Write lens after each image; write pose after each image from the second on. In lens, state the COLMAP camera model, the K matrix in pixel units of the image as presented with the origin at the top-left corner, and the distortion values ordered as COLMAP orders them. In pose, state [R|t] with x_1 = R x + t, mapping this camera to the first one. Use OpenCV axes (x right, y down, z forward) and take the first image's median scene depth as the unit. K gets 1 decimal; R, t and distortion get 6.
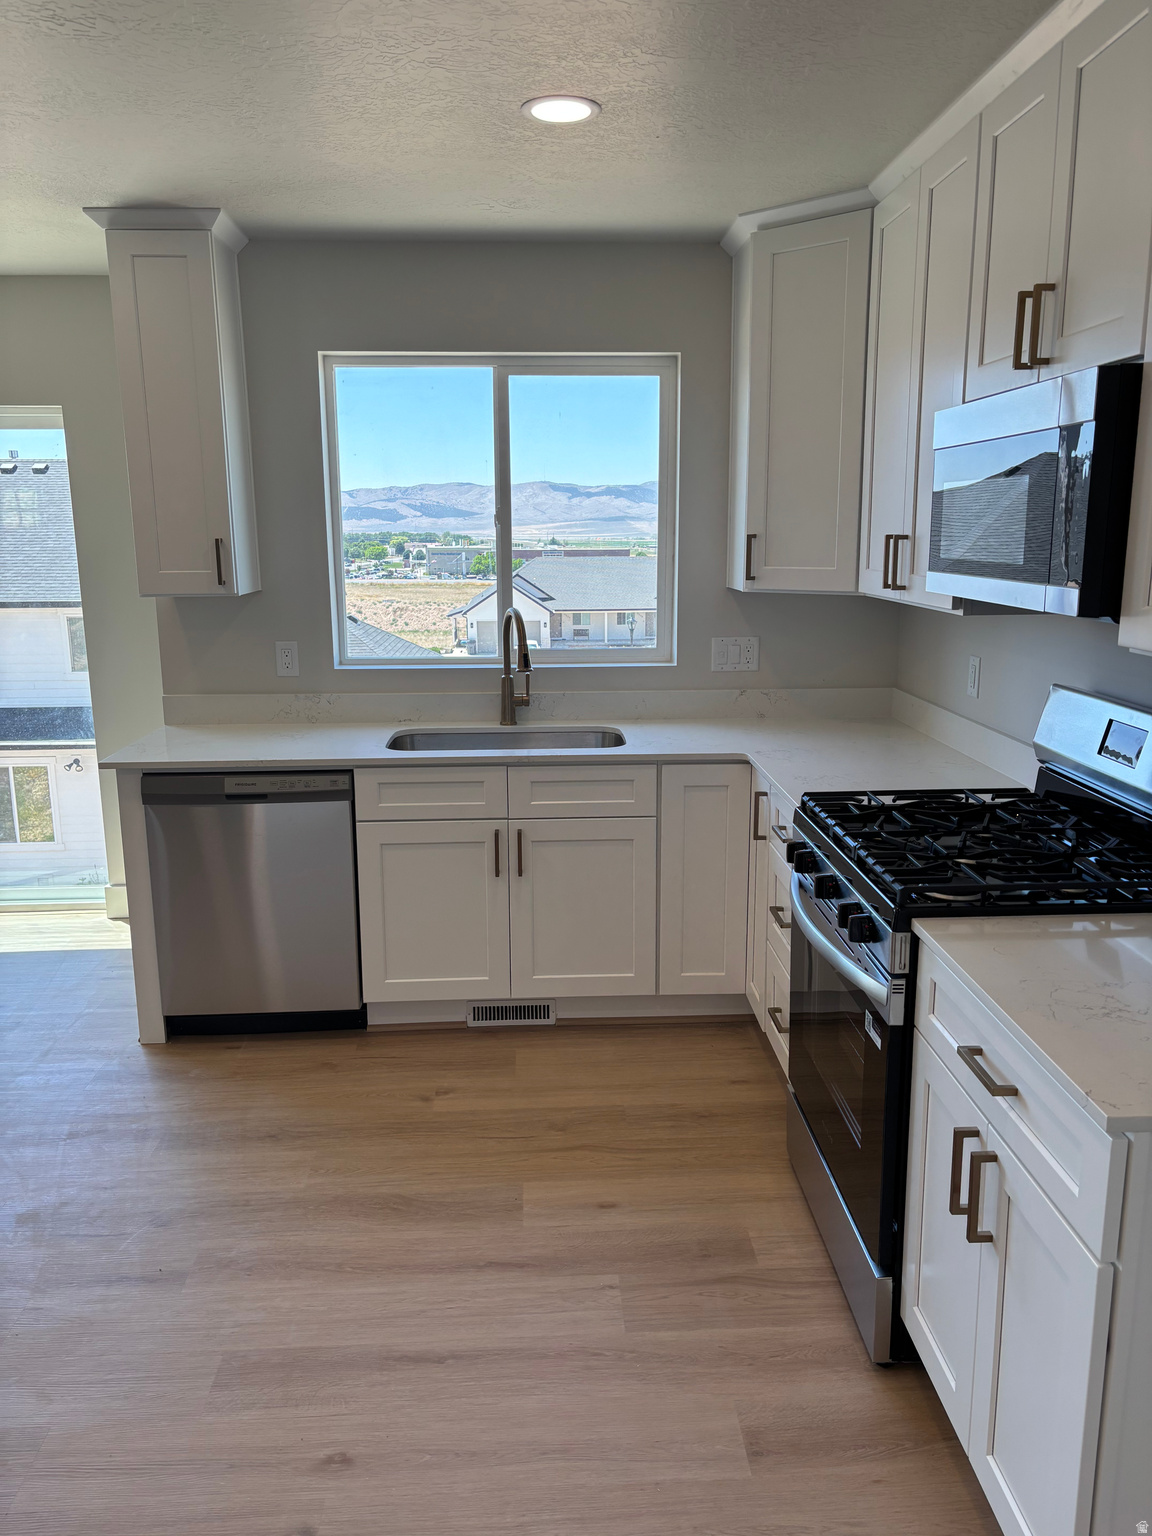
lens RADIAL K [[1146.5, 0, 576.0], [0, 1146.5, 768.0], [0, 0, 1]] dist [0.002027, 0.002610]
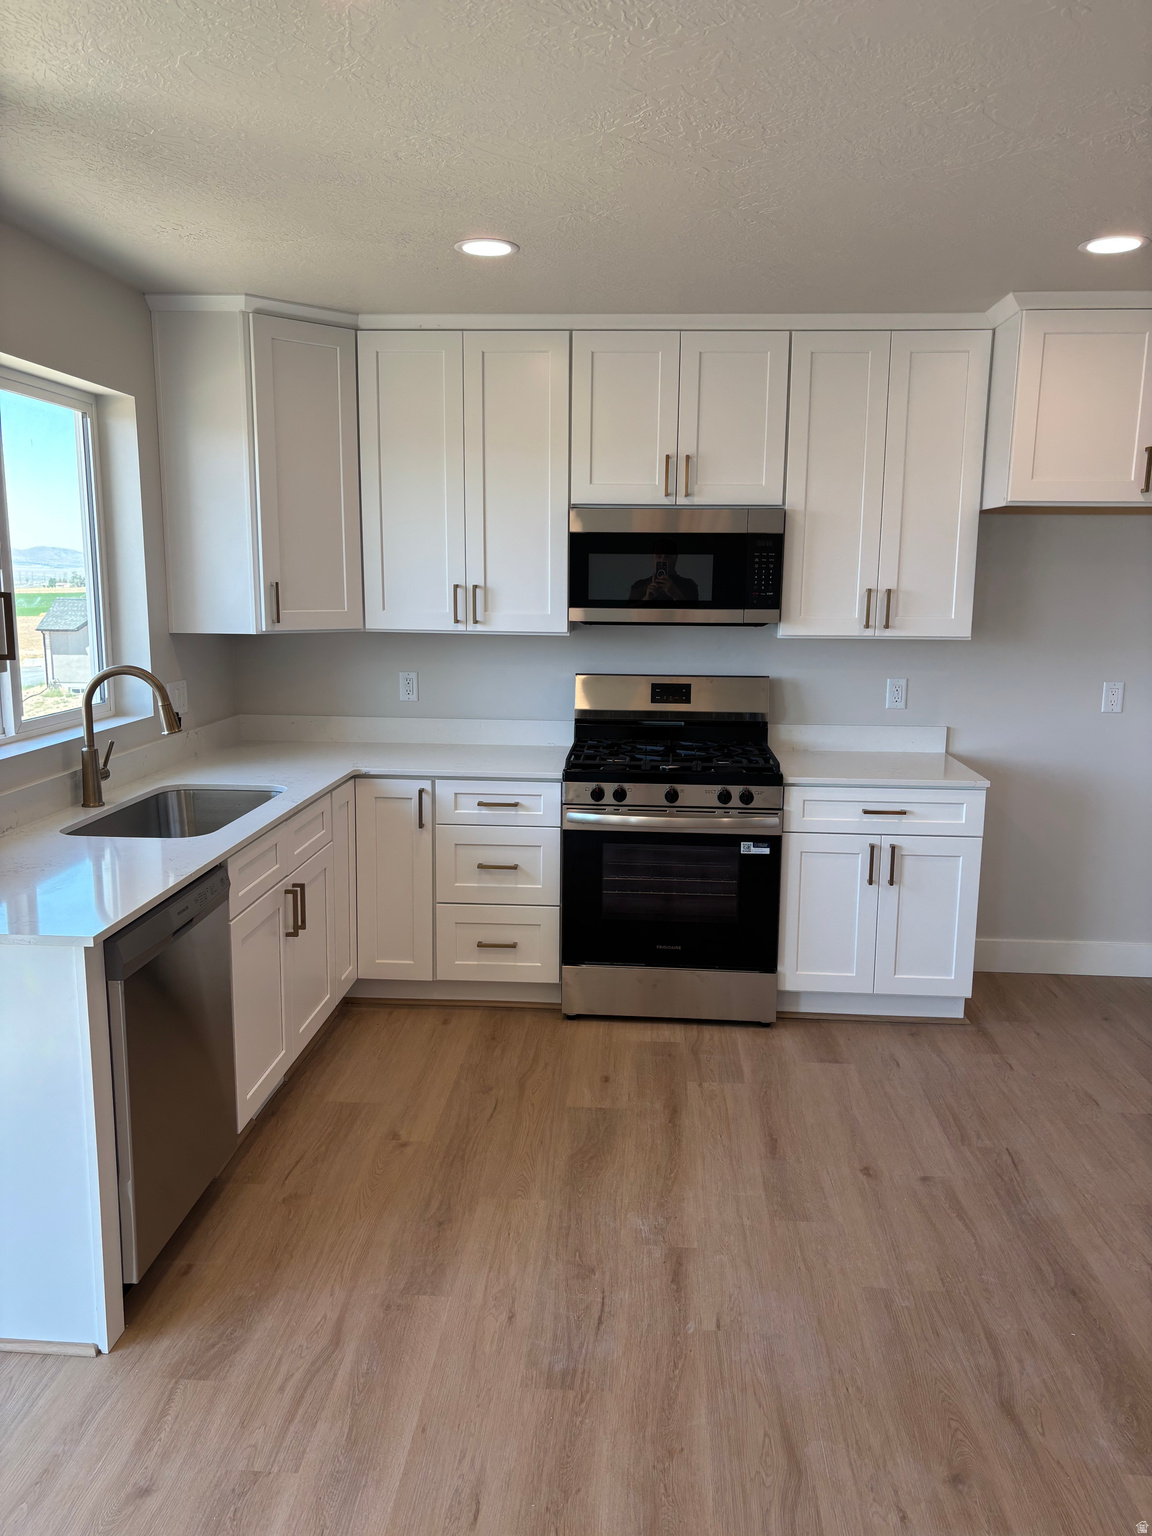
lens RADIAL K [[1171.9, 0, 576.0], [0, 1171.9, 768.0], [0, 0, 1]] dist [0.089743, -0.132179]
pose [[0.113324, -0.157222, 0.981040, -1.201434], [0.192299, 0.972201, 0.133592, -0.157201], [-0.974771, 0.173514, 0.140407, 0.725766]]
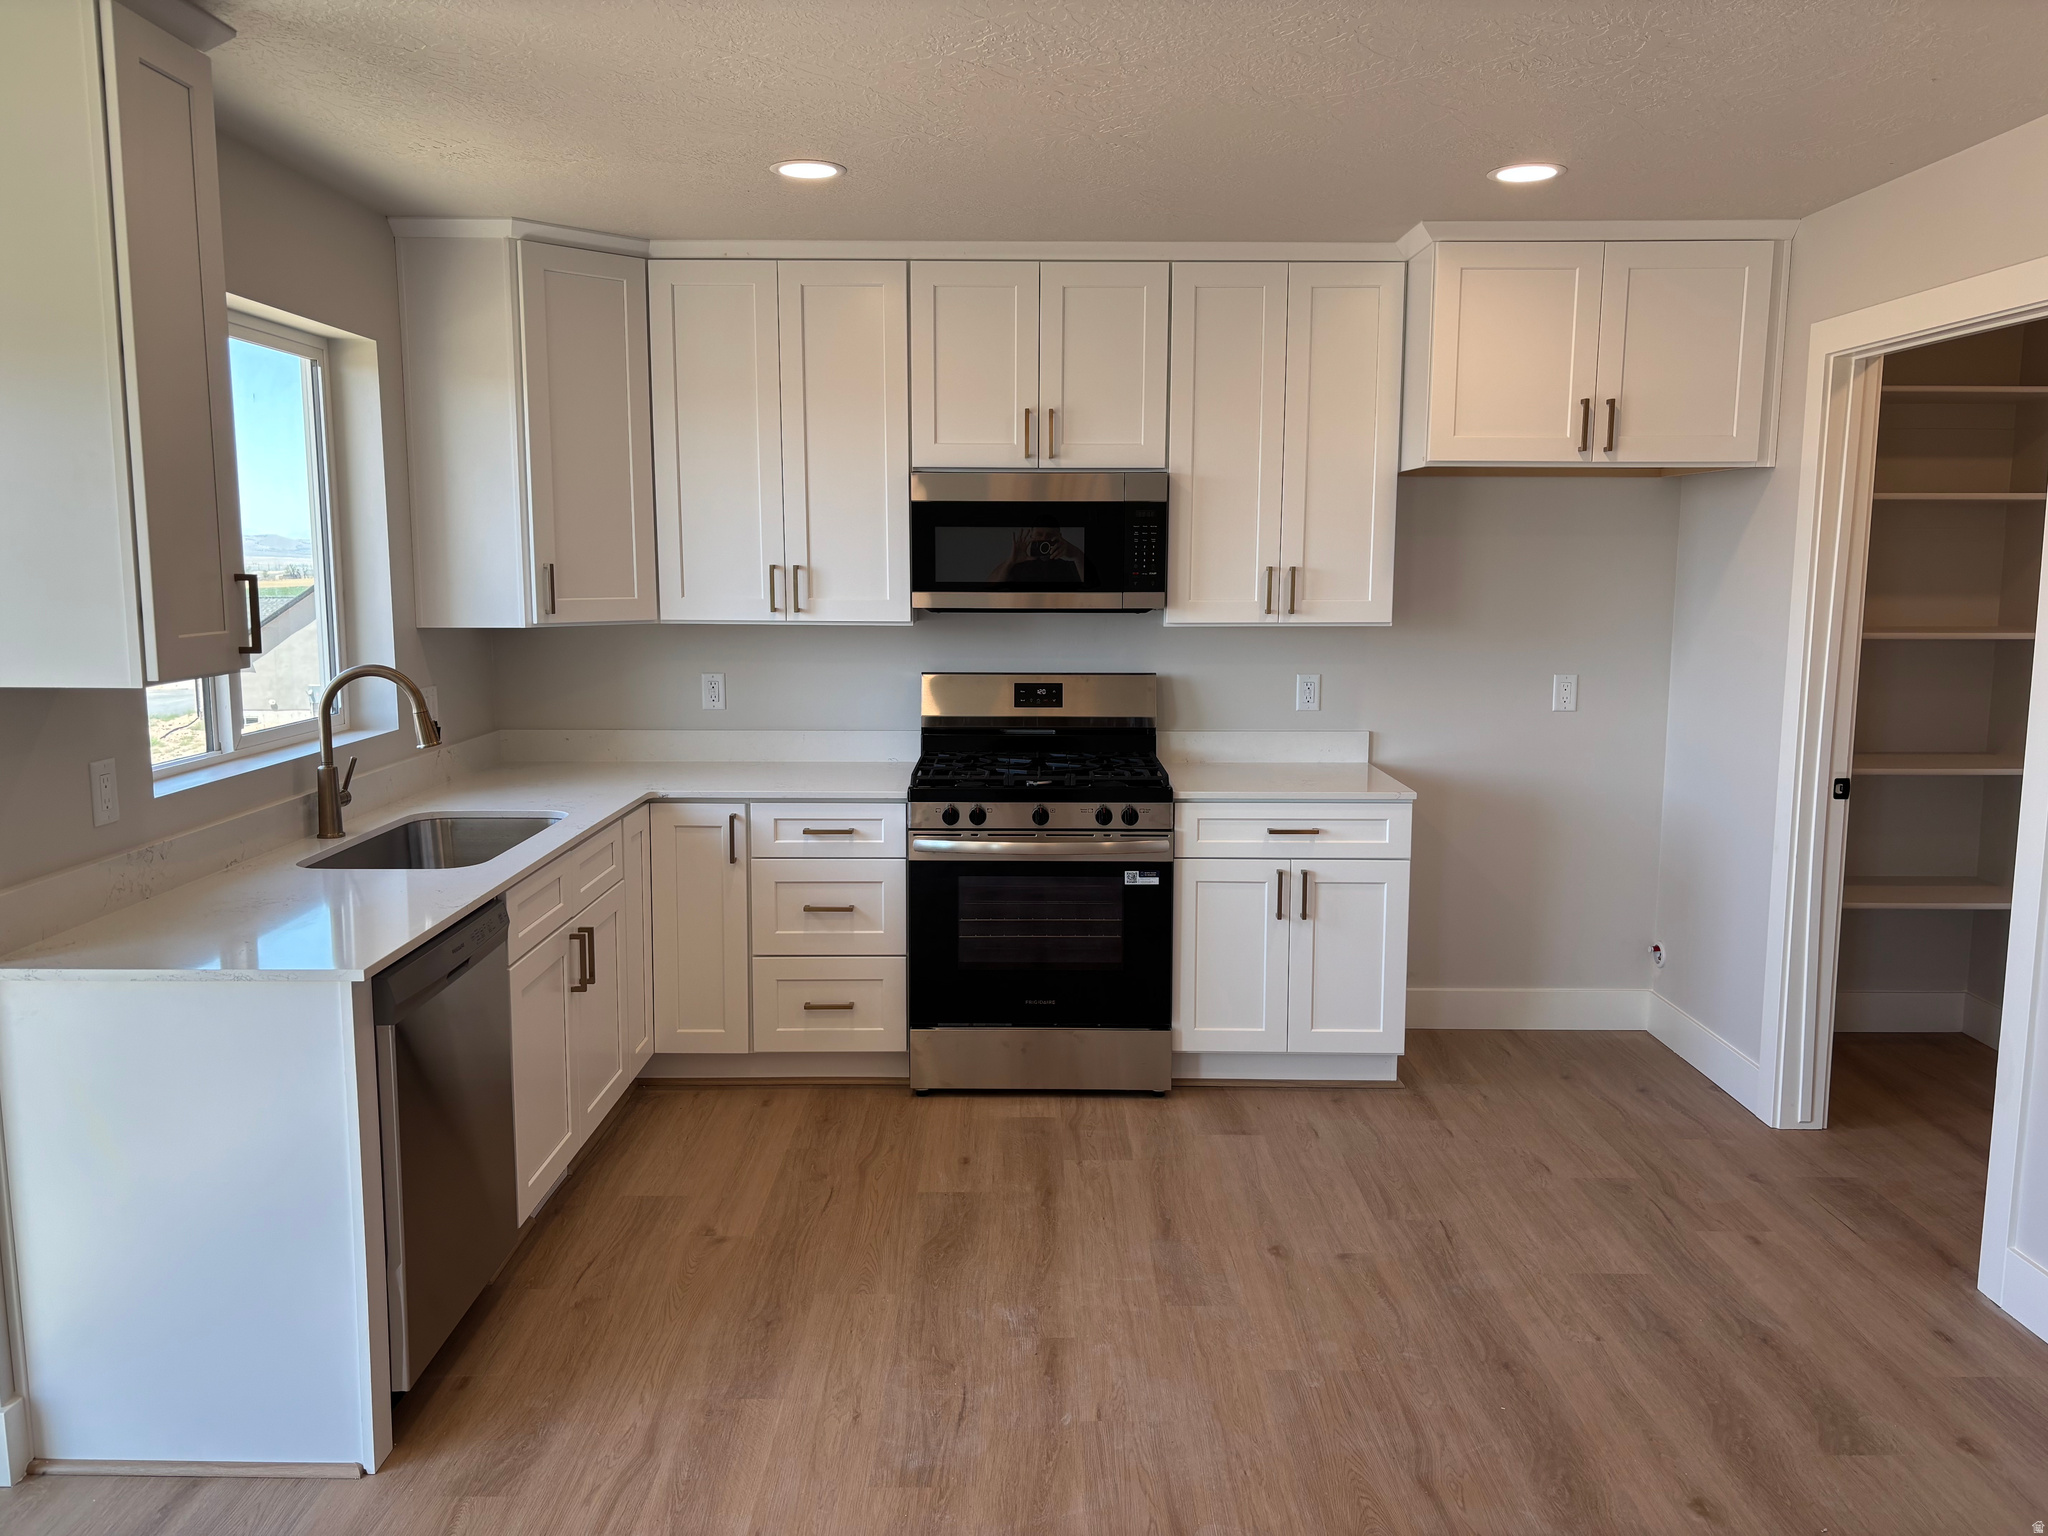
lens RADIAL K [[1562.5, 0, 1018.1], [0, 1562.5, 736.2], [0, 0, 1]] dist [0.089743, -0.132179]
pose [[0.050707, -0.110052, 0.992632, -1.345147], [0.201763, 0.974545, 0.097740, -0.147846], [-0.978121, 0.195320, 0.071621, 0.711927]]
